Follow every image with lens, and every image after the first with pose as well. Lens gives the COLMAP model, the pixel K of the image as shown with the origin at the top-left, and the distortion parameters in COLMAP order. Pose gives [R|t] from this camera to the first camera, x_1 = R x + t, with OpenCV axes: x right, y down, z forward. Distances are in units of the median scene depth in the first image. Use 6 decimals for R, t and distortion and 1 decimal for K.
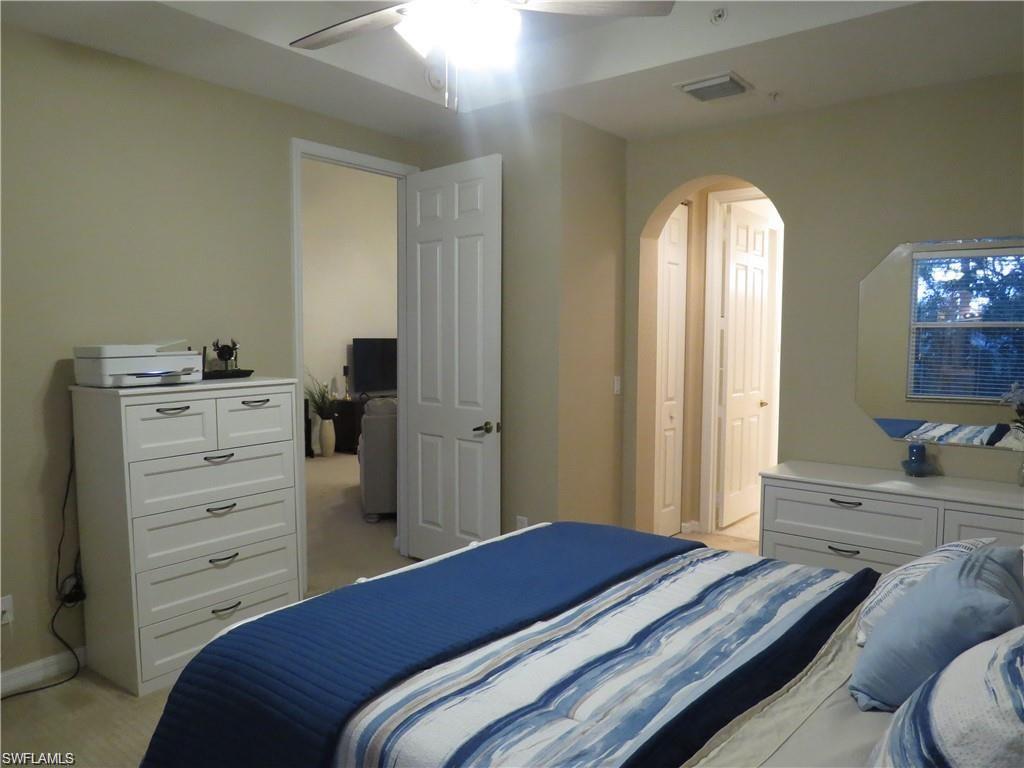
lens RADIAL K [[748.1, 0, 516.1], [0, 748.1, 386.6], [0, 0, 1]] dist [0.001652, 0.001665]
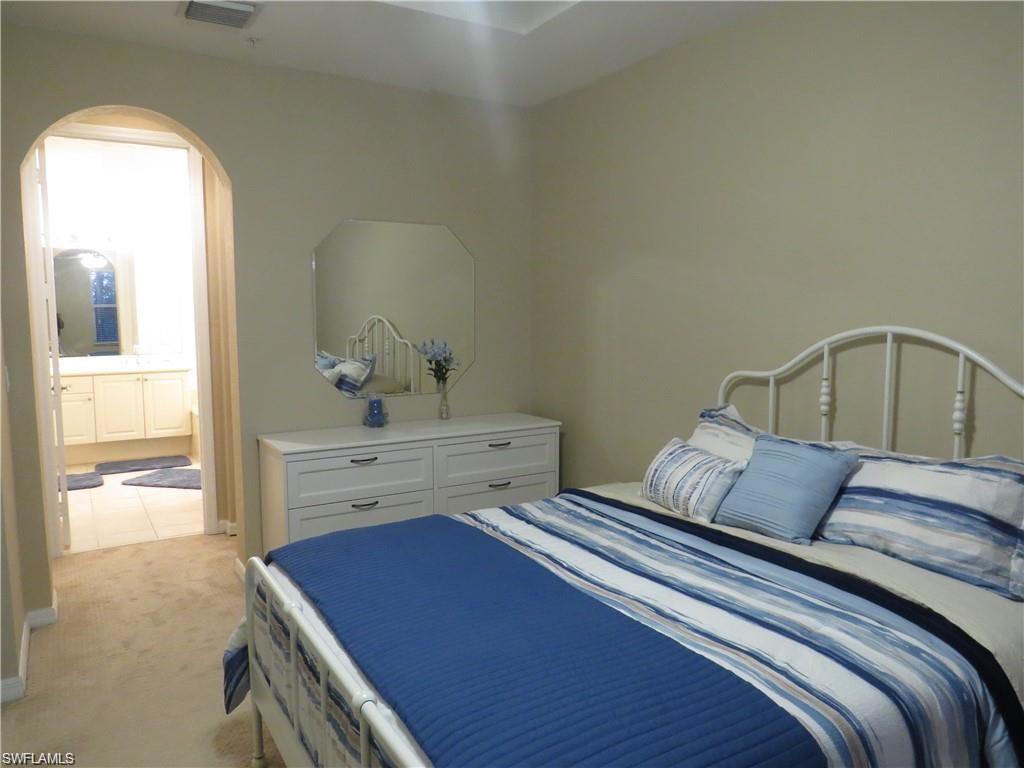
lens RADIAL K [[748.1, 0, 515.3], [0, 748.1, 382.7], [0, 0, 1]] dist [0.001652, 0.001665]
pose [[0.333612, -0.104101, 0.936945, -0.716176], [0.067694, 0.993964, 0.086333, -0.050474], [-0.940277, 0.034624, 0.338645, 0.639563]]
